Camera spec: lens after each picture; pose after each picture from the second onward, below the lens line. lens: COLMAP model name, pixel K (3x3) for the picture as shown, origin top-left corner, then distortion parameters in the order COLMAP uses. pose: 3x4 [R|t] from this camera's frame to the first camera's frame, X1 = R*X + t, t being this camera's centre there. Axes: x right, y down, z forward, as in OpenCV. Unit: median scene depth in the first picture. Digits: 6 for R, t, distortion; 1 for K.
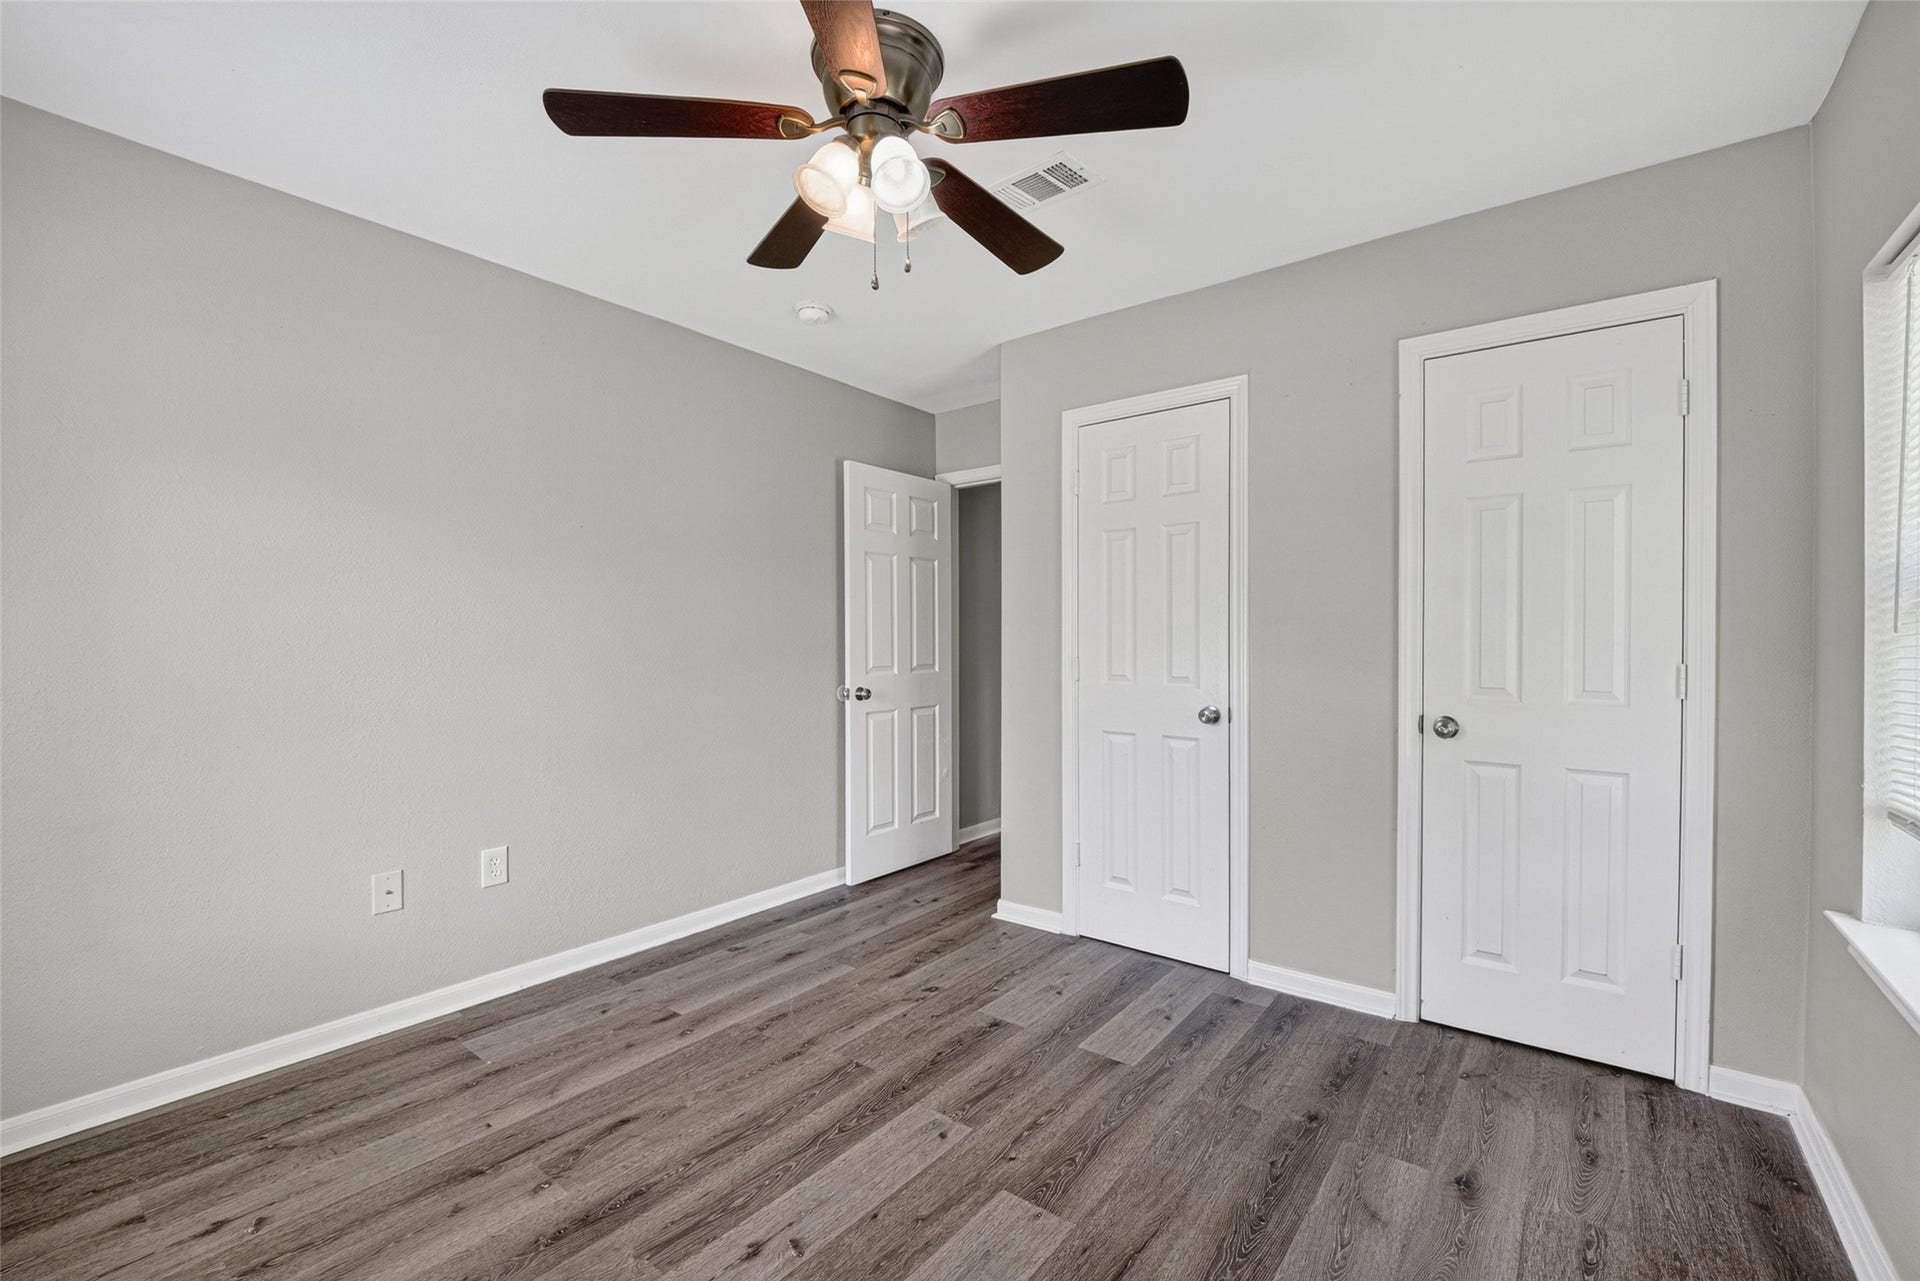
lens RADIAL K [[808.5, 0, 973.3], [0, 808.5, 638.4], [0, 0, 1]] dist [-0.004314, -0.005715]
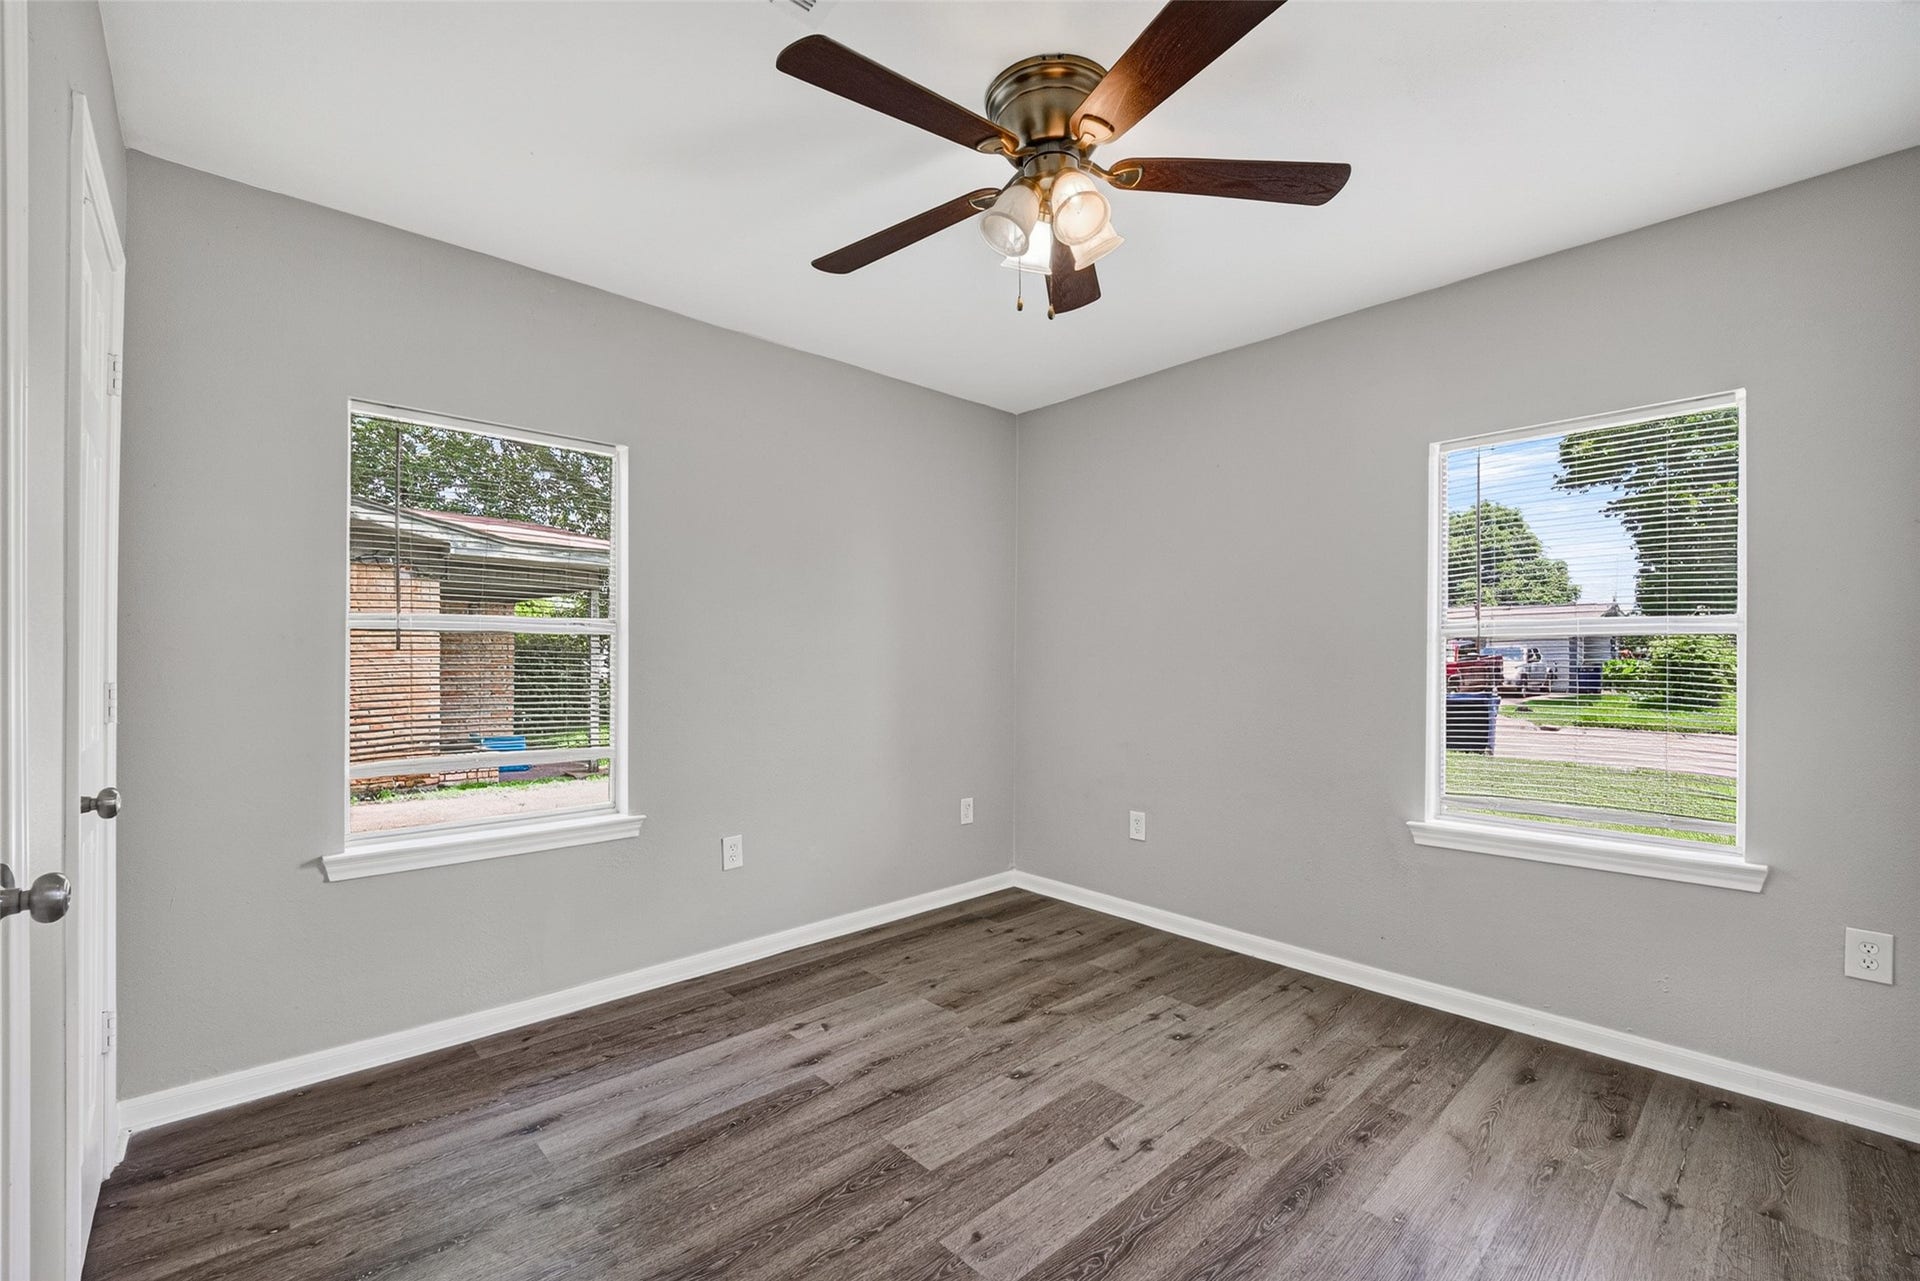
lens RADIAL K [[808.5, 0, 989.9], [0, 808.5, 658.7], [0, 0, 1]] dist [-0.004314, -0.005715]
pose [[-0.990366, -0.002718, 0.138450, -0.167862], [-0.001409, 0.999953, 0.009554, 0.003969], [-0.138470, 0.009267, -0.990323, 1.844503]]
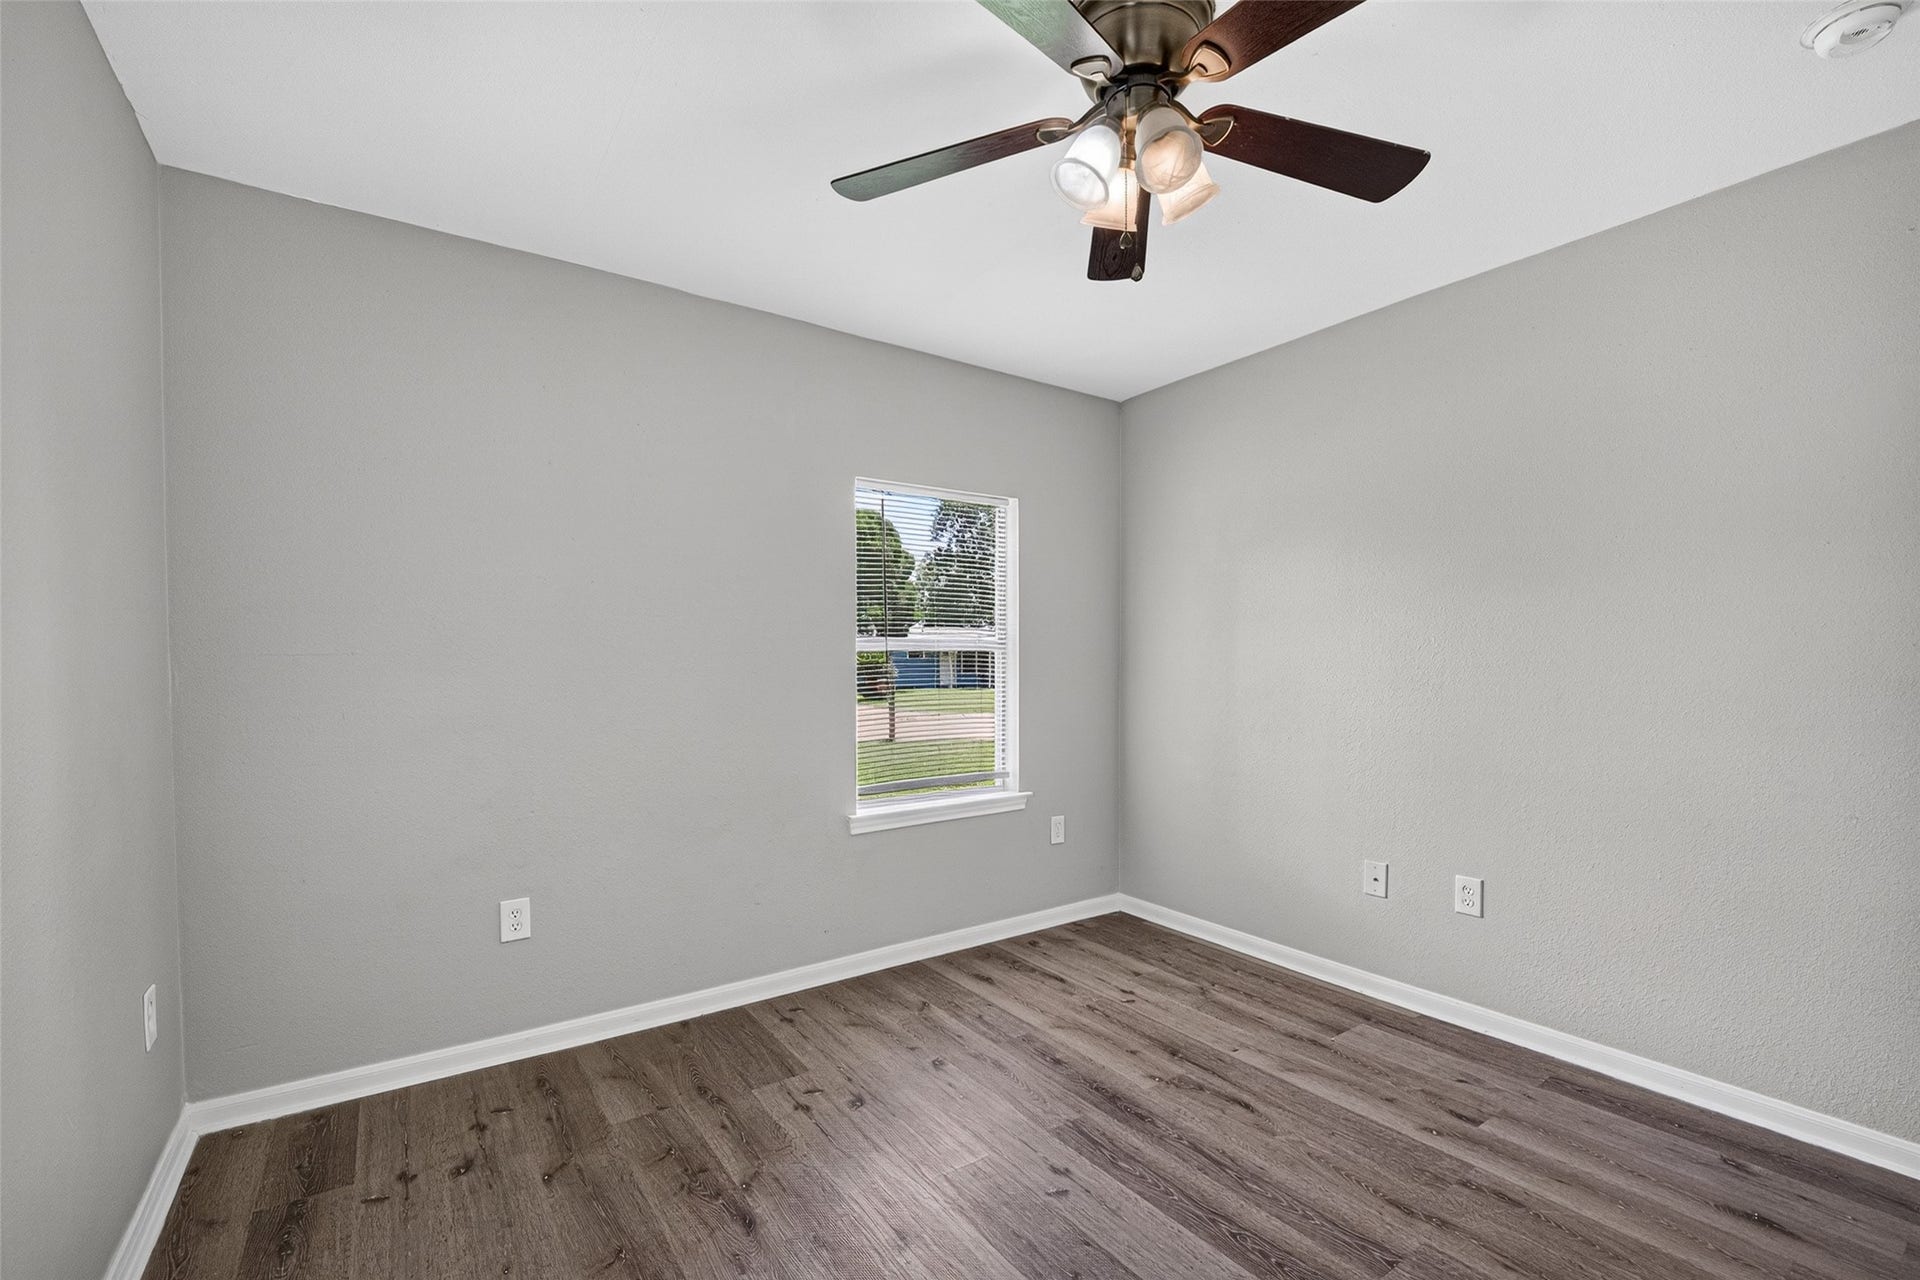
lens RADIAL K [[808.5, 0, 950.9], [0, 808.5, 656.6], [0, 0, 1]] dist [-0.004314, -0.005715]
pose [[-0.298420, -0.007306, -0.954407, 0.763192], [-0.003459, 0.999972, -0.006574, 0.001249], [0.954428, 0.001339, -0.298437, 0.985482]]
